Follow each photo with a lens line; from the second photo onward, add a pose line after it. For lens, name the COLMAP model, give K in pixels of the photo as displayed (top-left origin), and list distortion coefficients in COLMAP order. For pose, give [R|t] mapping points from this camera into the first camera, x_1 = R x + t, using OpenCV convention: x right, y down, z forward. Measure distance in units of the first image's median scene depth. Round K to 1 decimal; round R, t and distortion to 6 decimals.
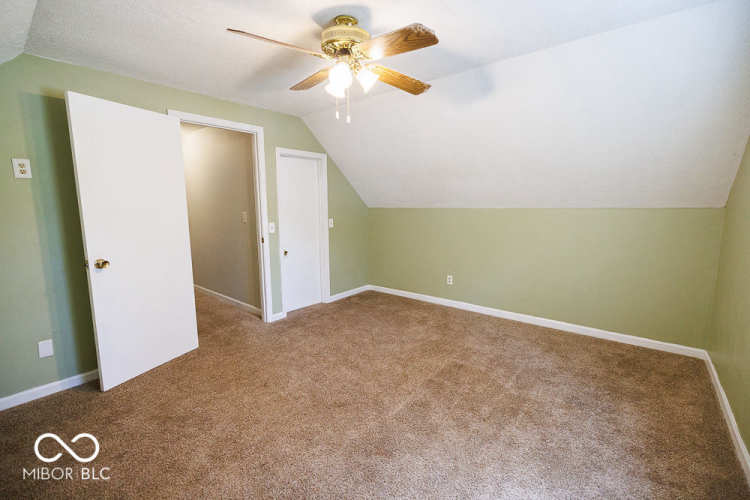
lens RADIAL K [[316.3, 0, 378.9], [0, 316.3, 251.2], [0, 0, 1]] dist [-0.001231, 0.000125]
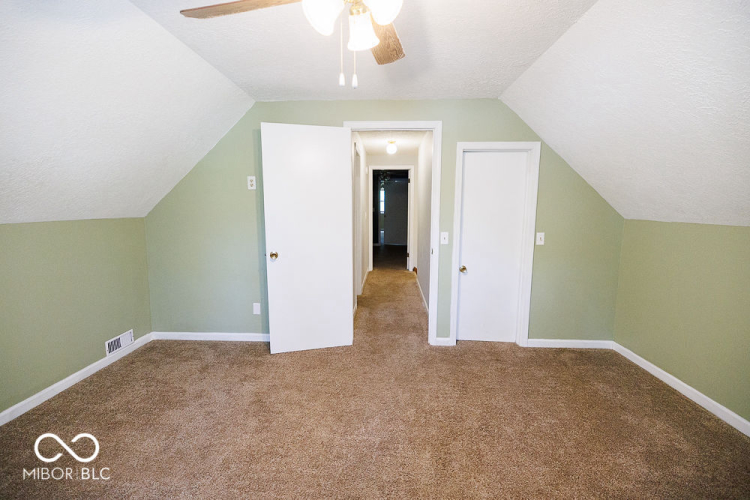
lens RADIAL K [[316.3, 0, 374.8], [0, 316.3, 247.4], [0, 0, 1]] dist [-0.001231, 0.000125]
pose [[0.601649, 0.122095, -0.789374, 0.226001], [-0.131888, 0.989869, 0.052582, -0.069797], [0.787797, 0.072473, 0.611656, 0.337837]]
